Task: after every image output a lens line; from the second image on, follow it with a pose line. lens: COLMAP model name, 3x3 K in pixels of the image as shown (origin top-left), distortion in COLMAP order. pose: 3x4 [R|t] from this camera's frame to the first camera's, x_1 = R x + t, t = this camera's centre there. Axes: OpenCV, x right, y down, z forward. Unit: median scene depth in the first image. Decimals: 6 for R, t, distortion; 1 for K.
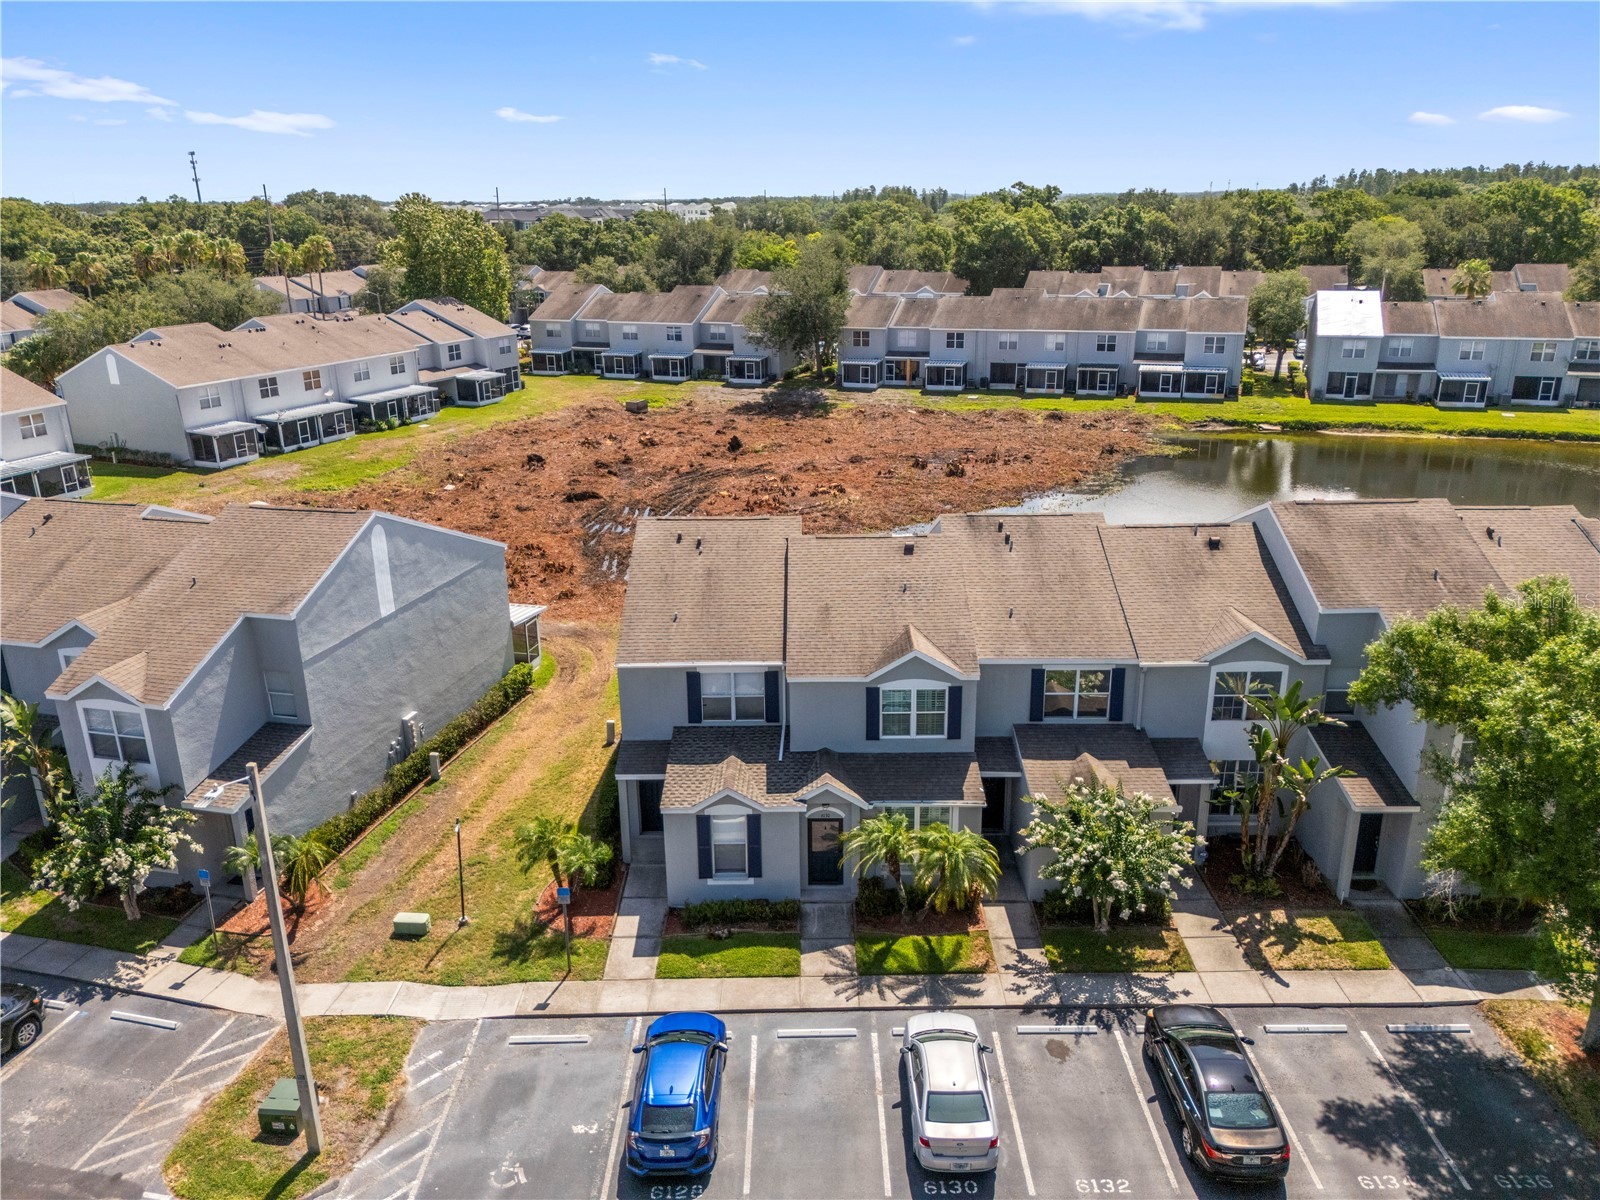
lens RADIAL K [[1171.9, 0, 799.9], [0, 1171.9, 603.0], [0, 0, 1]] dist [0.086893, -0.096897]
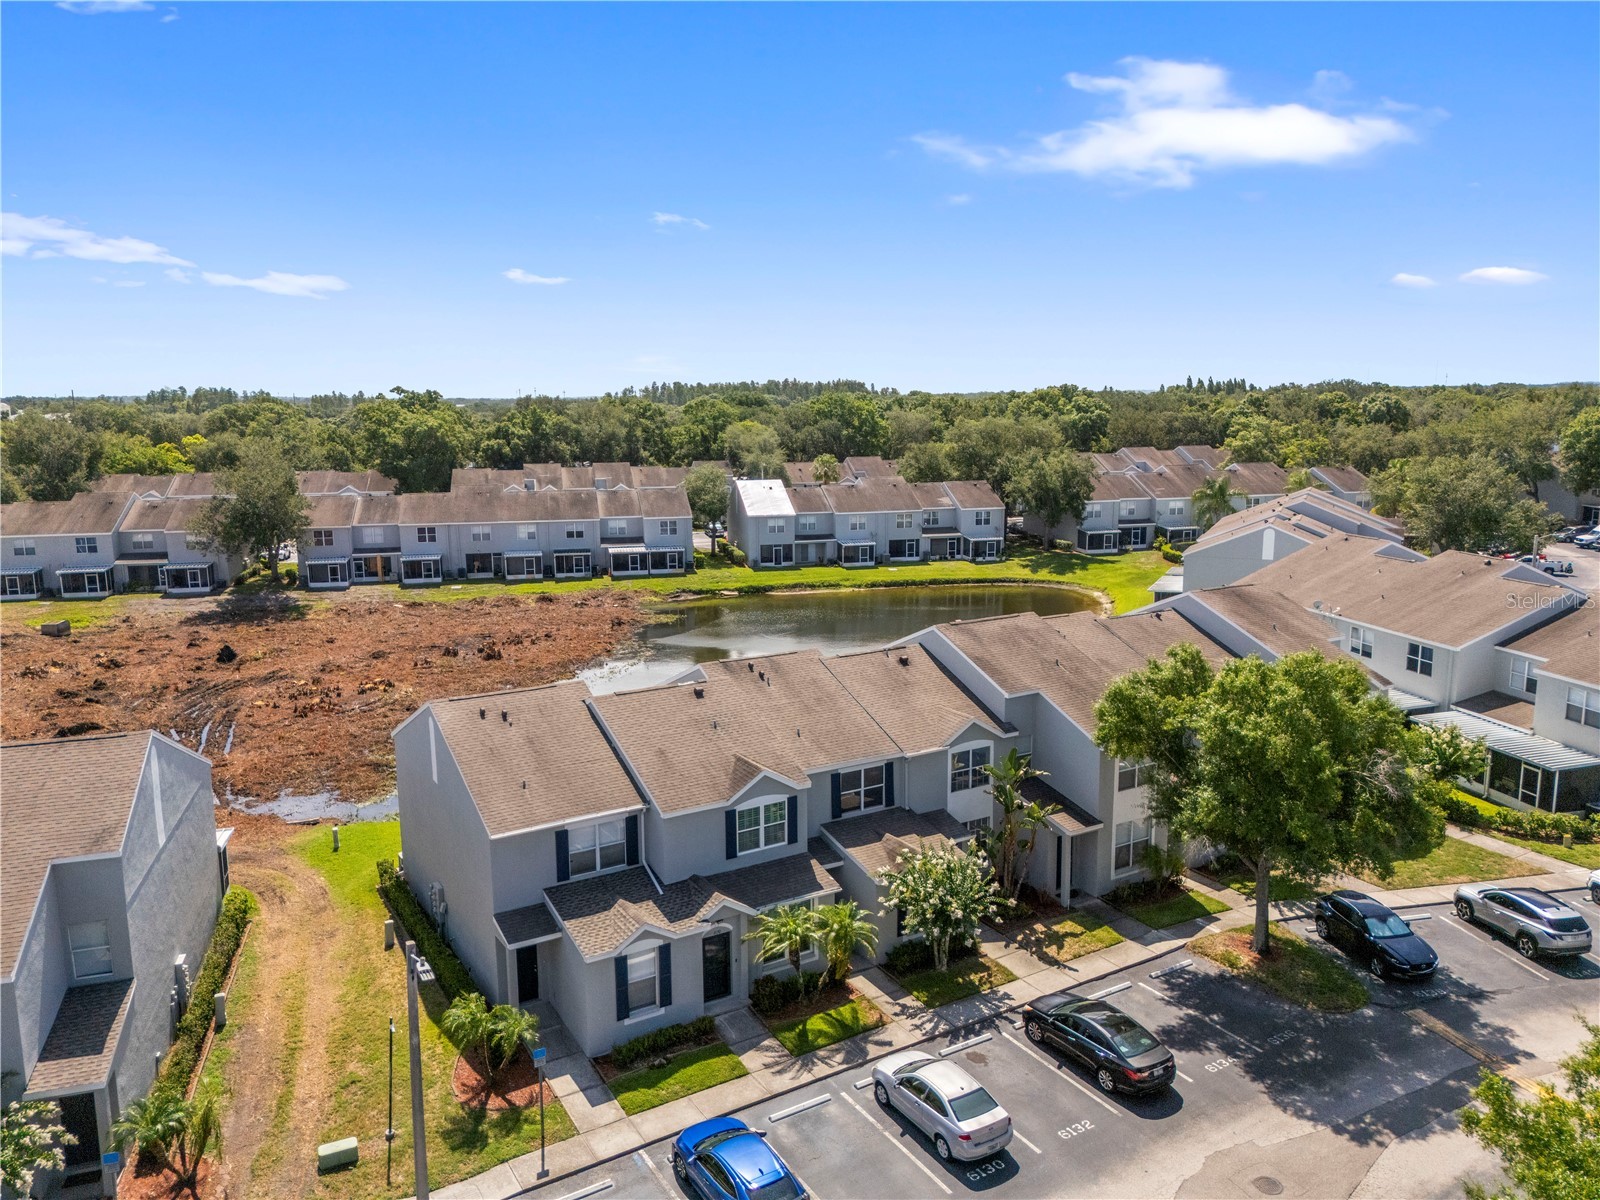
lens RADIAL K [[1171.9, 0, 799.9], [0, 1171.9, 603.0], [0, 0, 1]] dist [0.086893, -0.096897]
pose [[0.853027, -0.084506, 0.514979, -0.140859], [0.166002, 0.979486, -0.114241, 0.004968], [-0.494761, 0.182938, 0.849556, -0.014649]]
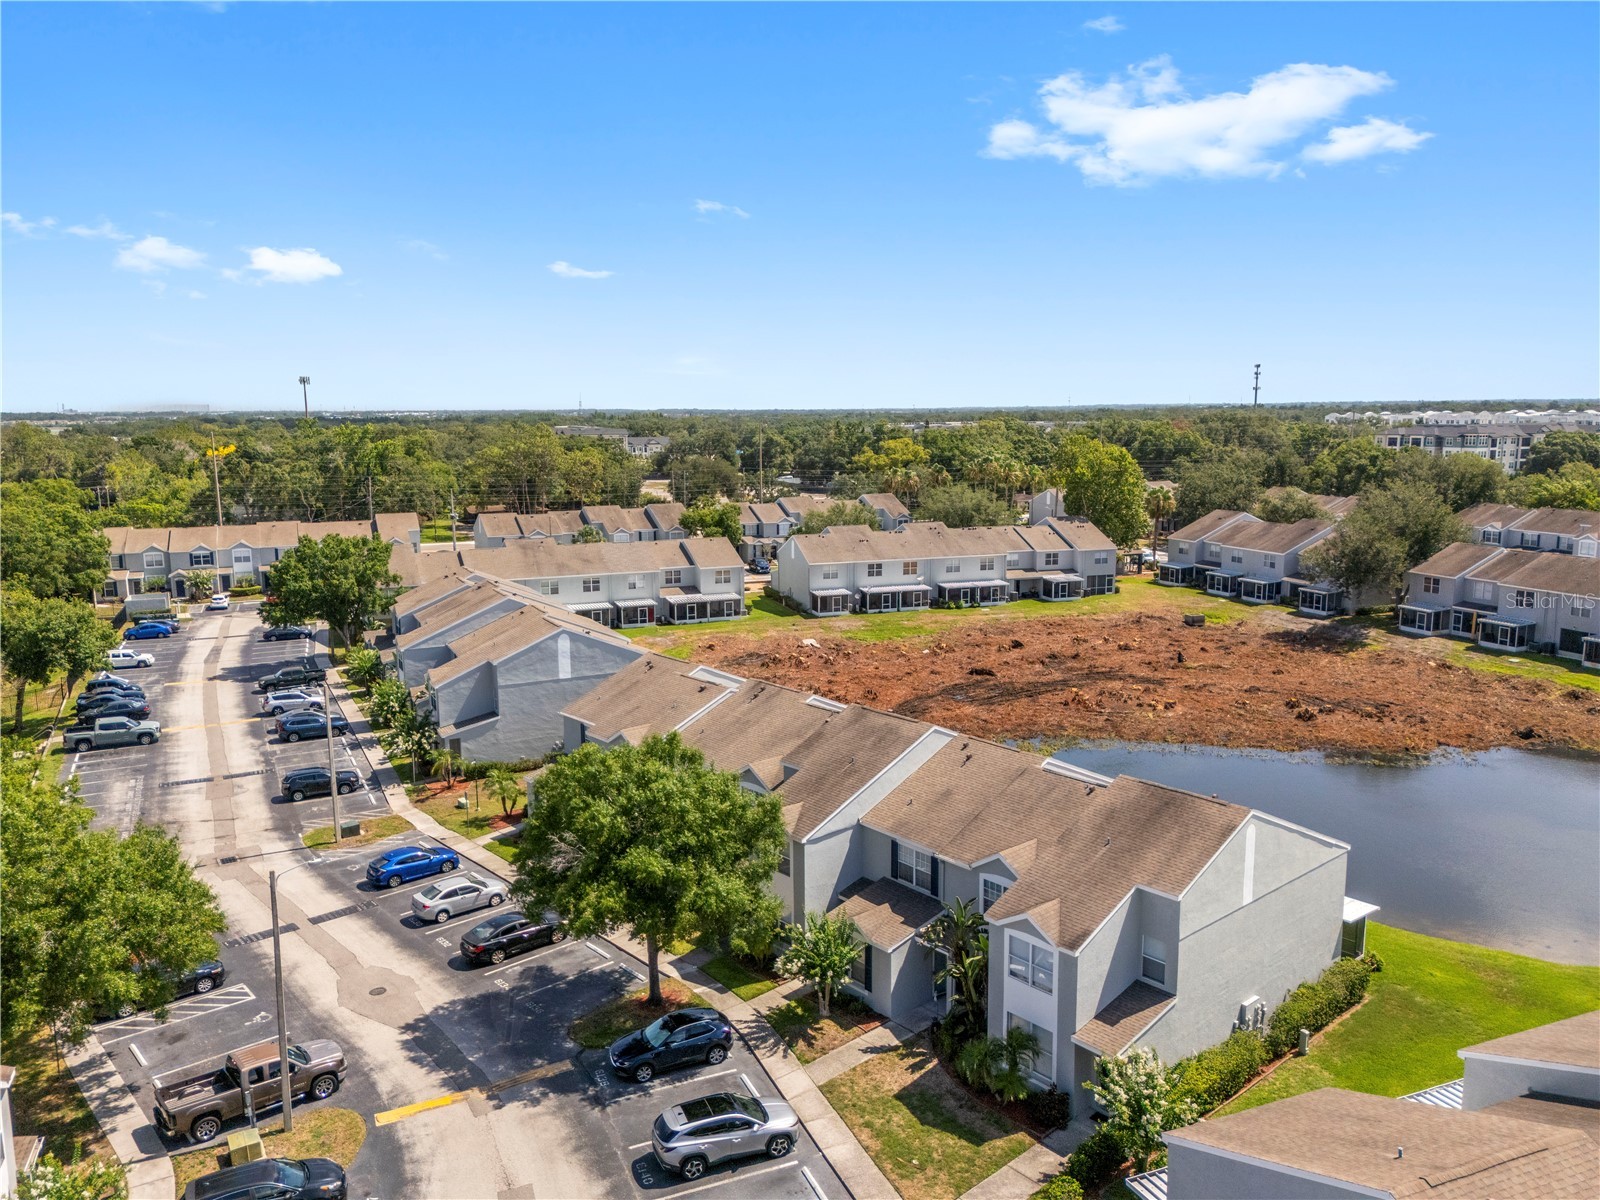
lens RADIAL K [[1171.9, 0, 799.9], [0, 1171.9, 603.0], [0, 0, 1]] dist [0.086893, -0.096897]
pose [[0.661478, 0.128686, -0.738842, 0.512493], [-0.241685, 0.969188, -0.047573, -0.043128], [0.709954, 0.210036, 0.672198, -0.038002]]
